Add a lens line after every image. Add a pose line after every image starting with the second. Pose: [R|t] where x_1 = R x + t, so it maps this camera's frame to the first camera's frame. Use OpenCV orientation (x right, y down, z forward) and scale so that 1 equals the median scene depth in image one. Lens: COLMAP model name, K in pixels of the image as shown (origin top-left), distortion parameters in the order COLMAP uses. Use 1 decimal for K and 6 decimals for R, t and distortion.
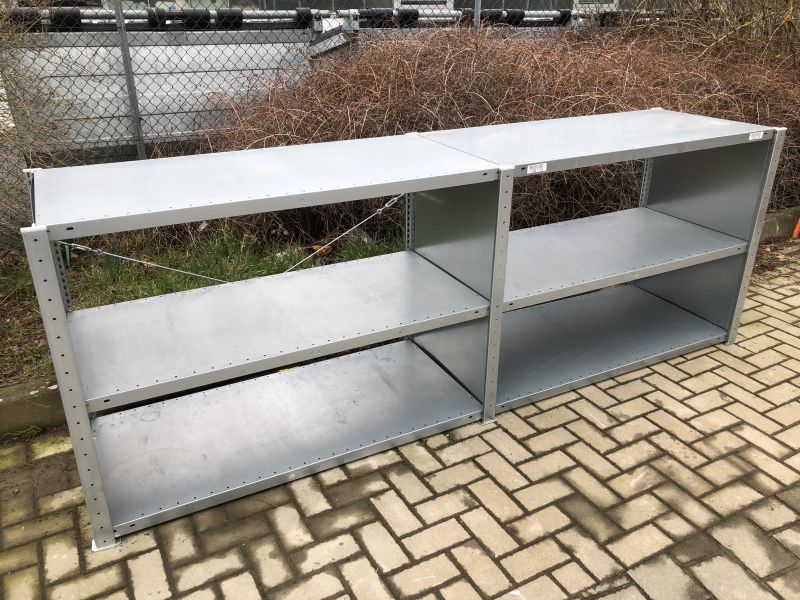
lens RADIAL K [[655.3, 0, 397.6], [0, 655.3, 294.7], [0, 0, 1]] dist [0.008027, 0.005376]
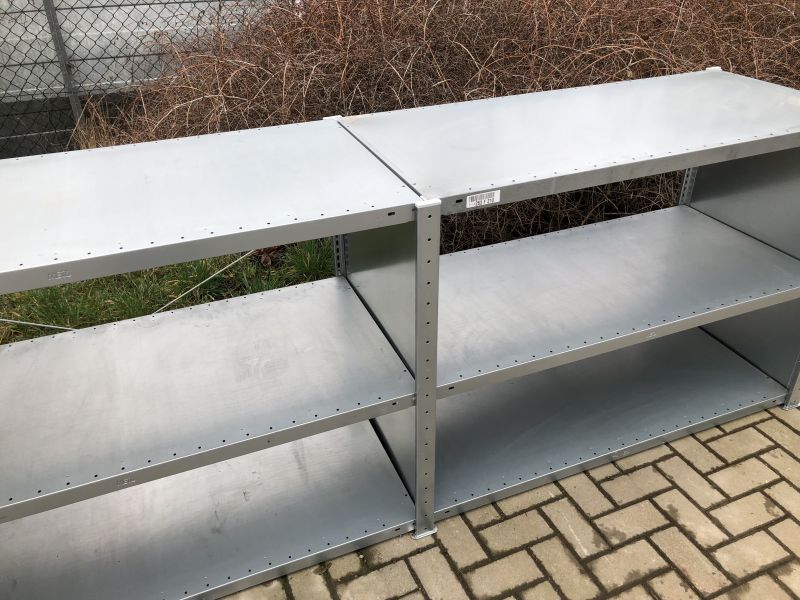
lens RADIAL K [[658.5, 0, 396.0], [0, 658.5, 297.4], [0, 0, 1]] dist [0.015050, 0.001917]
pose [[0.995691, 0.034383, -0.086118, 0.171303], [-0.024030, 0.992664, 0.118495, -0.157860], [0.089560, -0.115915, 0.989213, 0.327762]]
